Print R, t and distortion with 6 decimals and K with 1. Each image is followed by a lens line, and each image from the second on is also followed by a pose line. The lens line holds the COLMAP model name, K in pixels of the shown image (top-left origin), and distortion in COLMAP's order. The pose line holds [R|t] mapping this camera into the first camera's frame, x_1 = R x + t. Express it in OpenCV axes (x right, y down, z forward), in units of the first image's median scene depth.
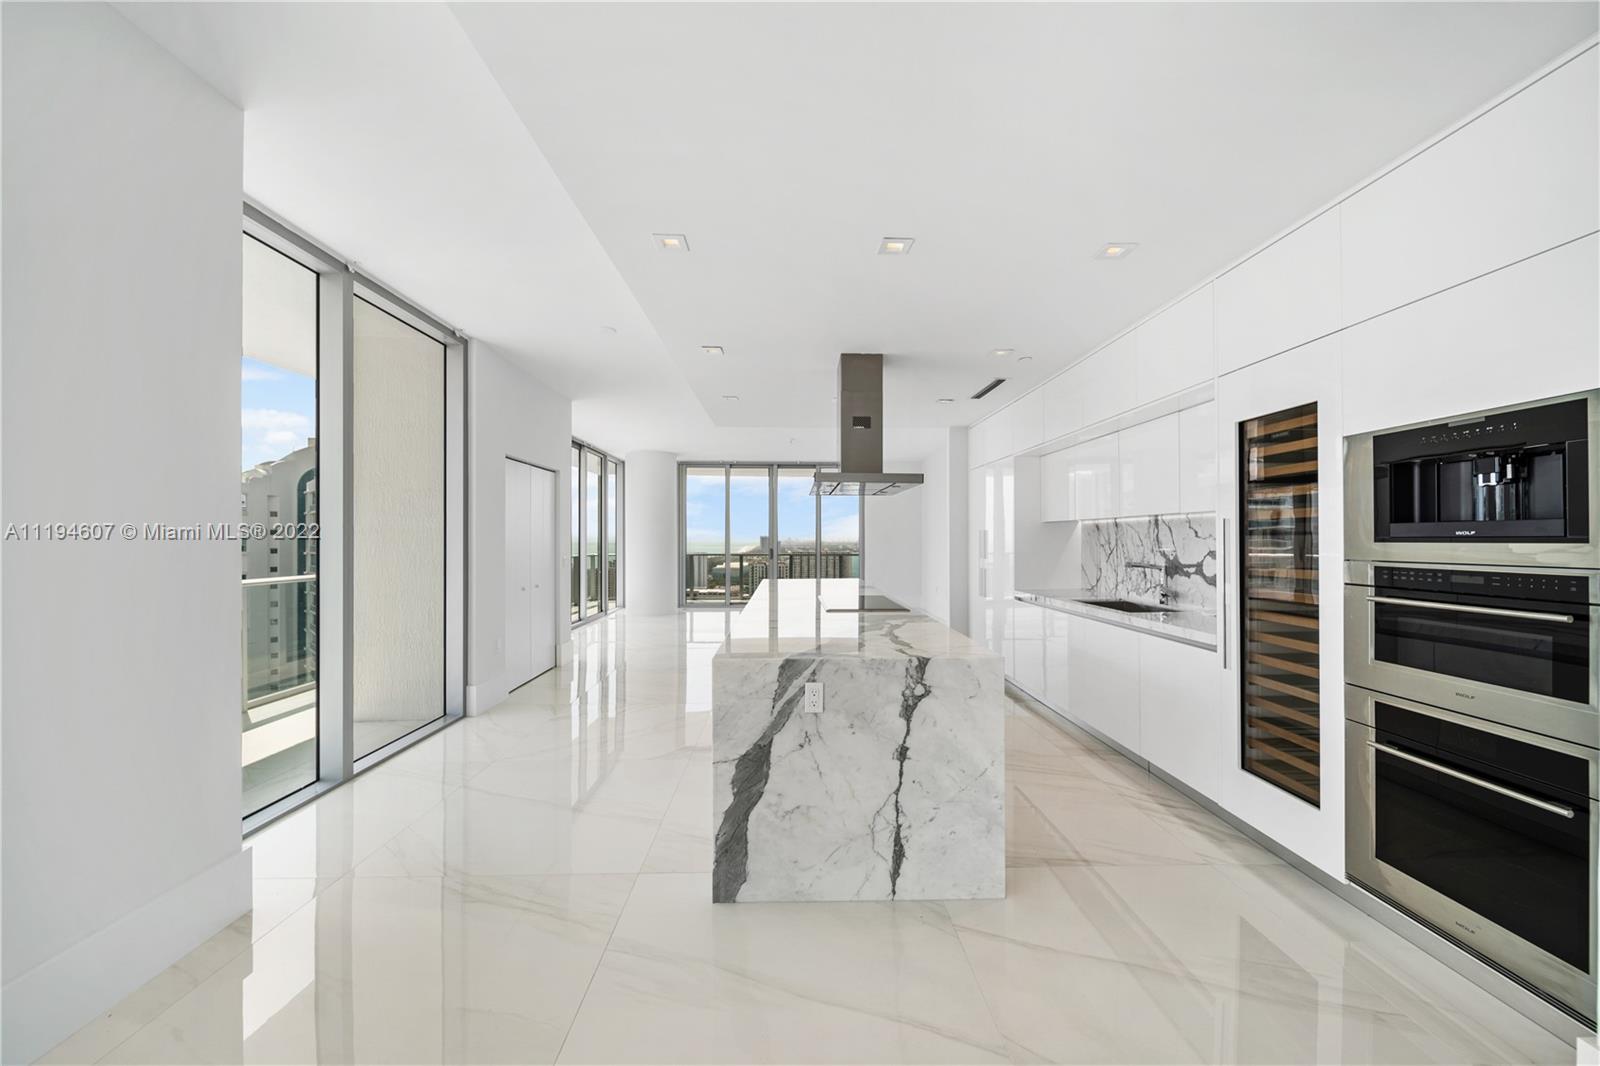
lens RADIAL K [[568.0, 0, 800.7], [0, 568.0, 539.9], [0, 0, 1]] dist [-0.004507, -0.000316]
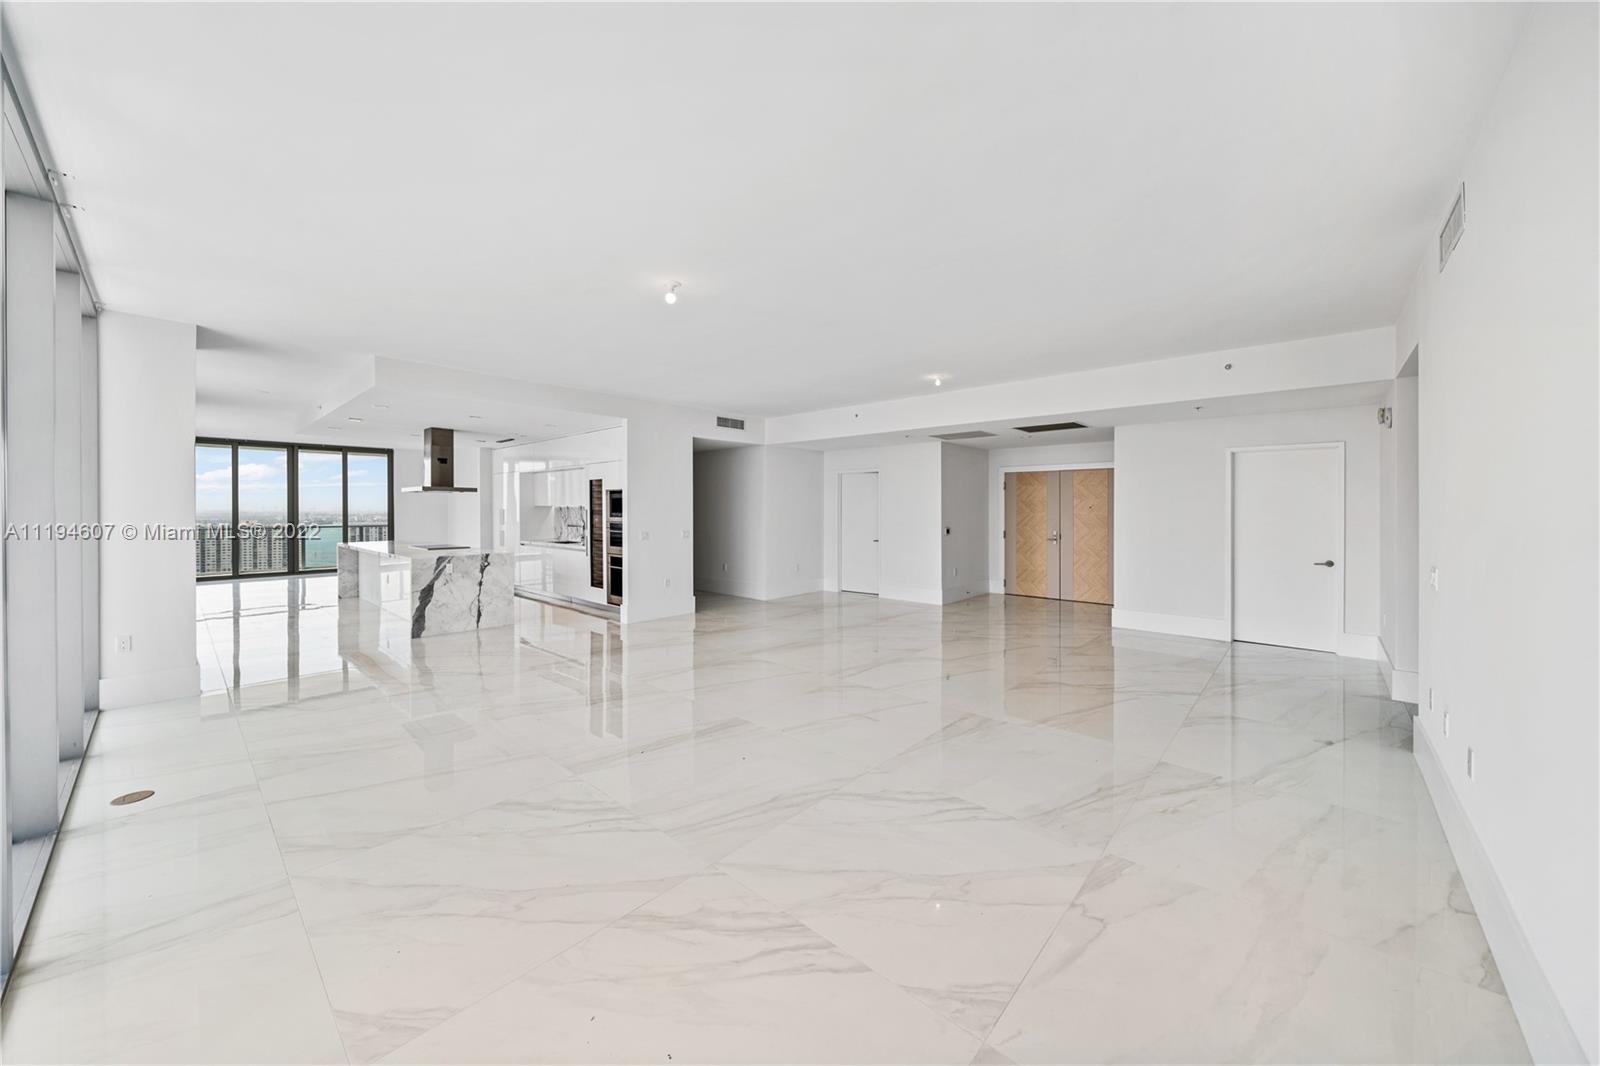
lens RADIAL K [[568.0, 0, 816.7], [0, 568.0, 514.4], [0, 0, 1]] dist [-0.004507, -0.000316]
pose [[0.675434, -0.008380, 0.737373, -0.833006], [0.000305, 0.999939, 0.011084, -0.050990], [-0.737420, -0.007262, 0.675395, -2.386254]]
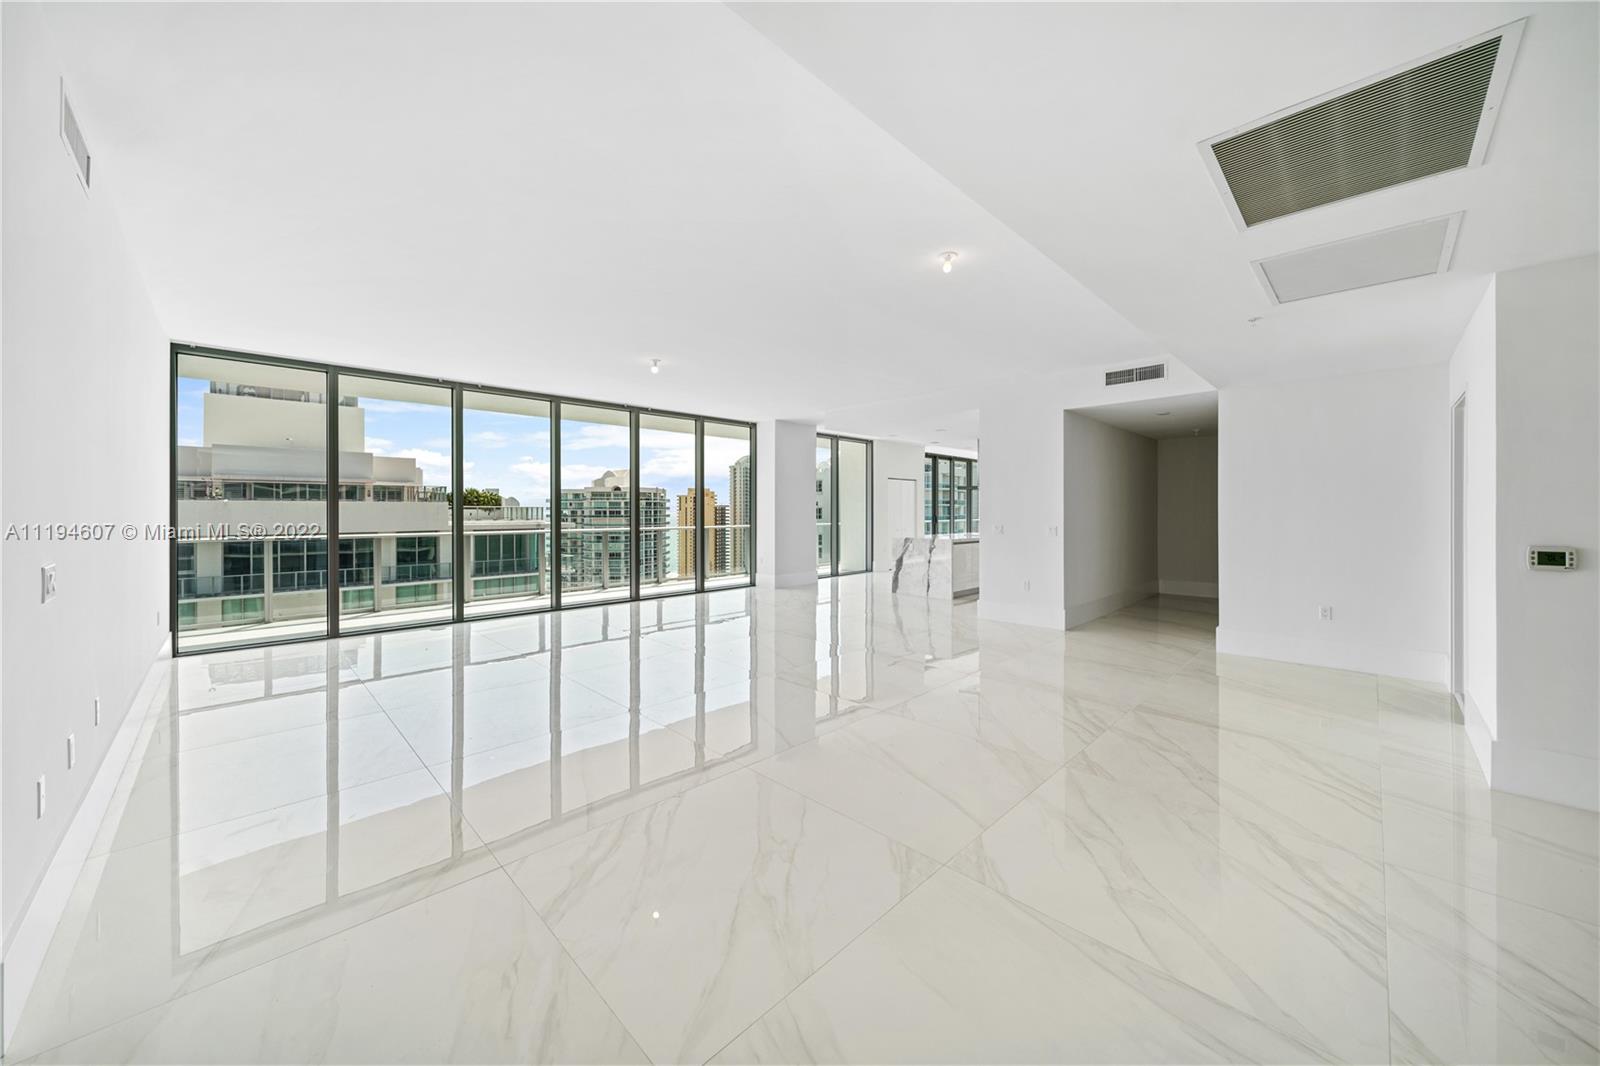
lens RADIAL K [[568.0, 0, 798.3], [0, 568.0, 519.1], [0, 0, 1]] dist [-0.004507, -0.000316]
pose [[0.685395, 0.009382, -0.728111, 2.321870], [0.000828, 0.999906, 0.013664, 0.006975], [0.728171, -0.009968, 0.685323, -2.318912]]
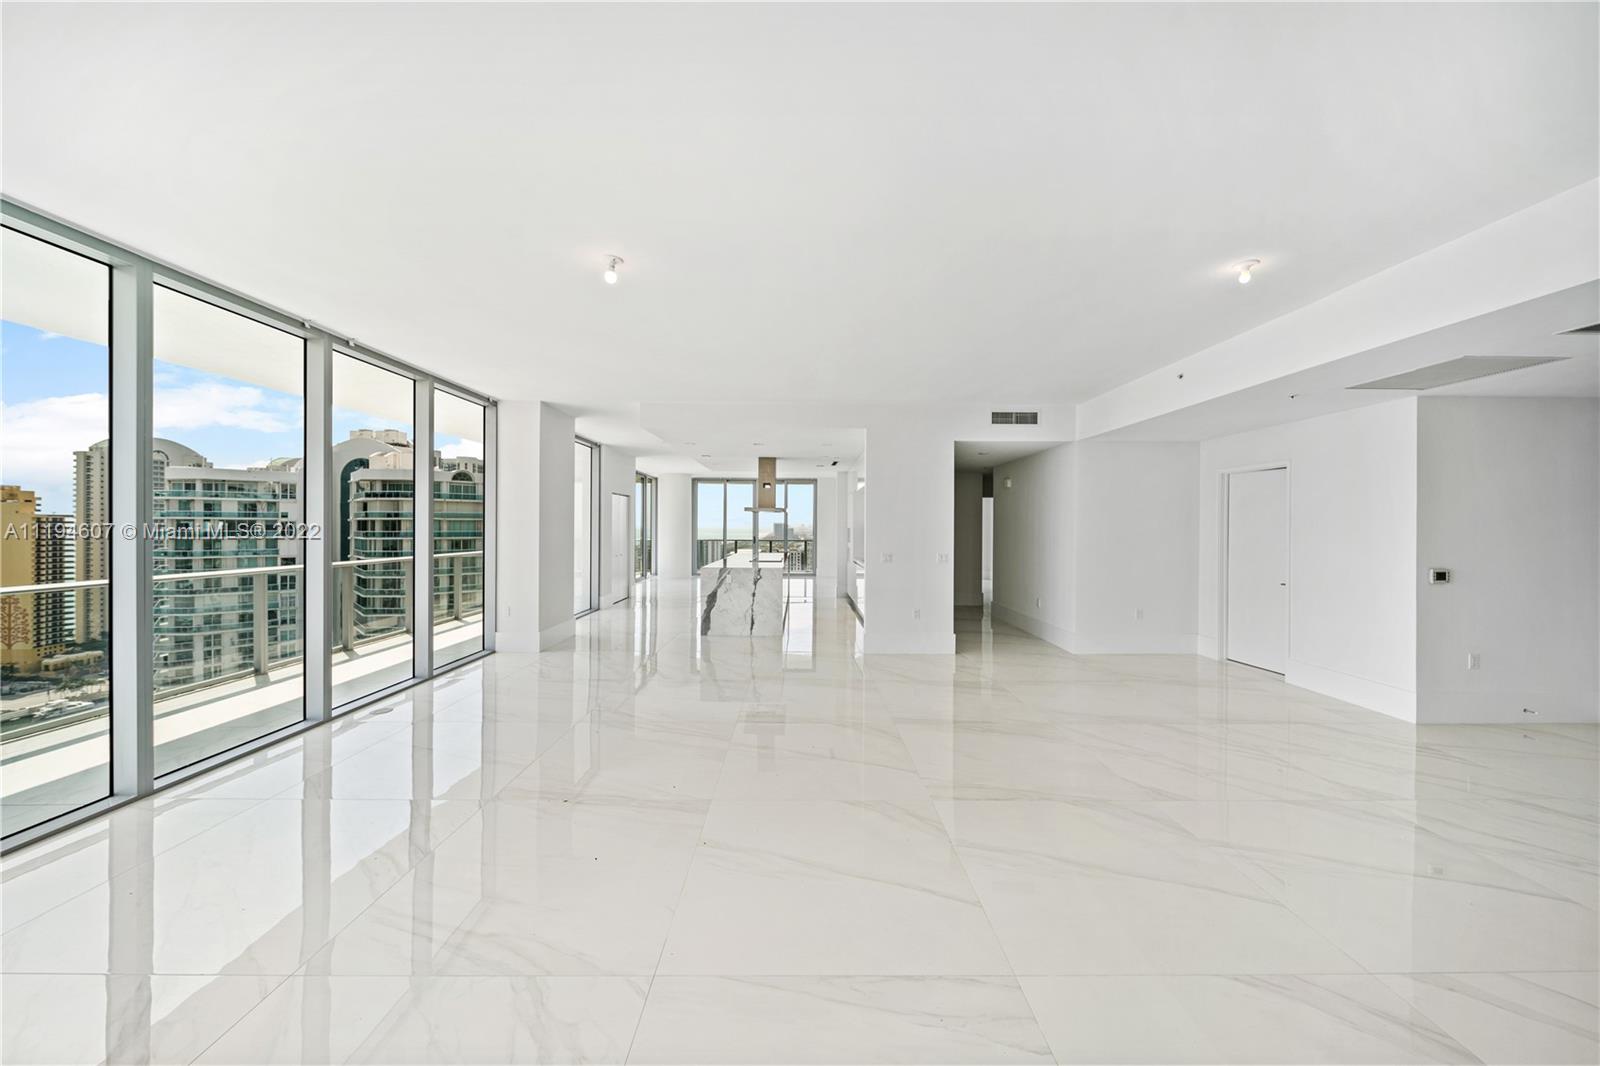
lens RADIAL K [[568.0, 0, 803.4], [0, 568.0, 530.0], [0, 0, 1]] dist [-0.004507, -0.000316]
pose [[0.999797, 0.004474, -0.019657, 0.511363], [-0.004366, 0.999975, 0.005544, -0.048676], [0.019681, -0.005457, 0.999791, -2.347269]]
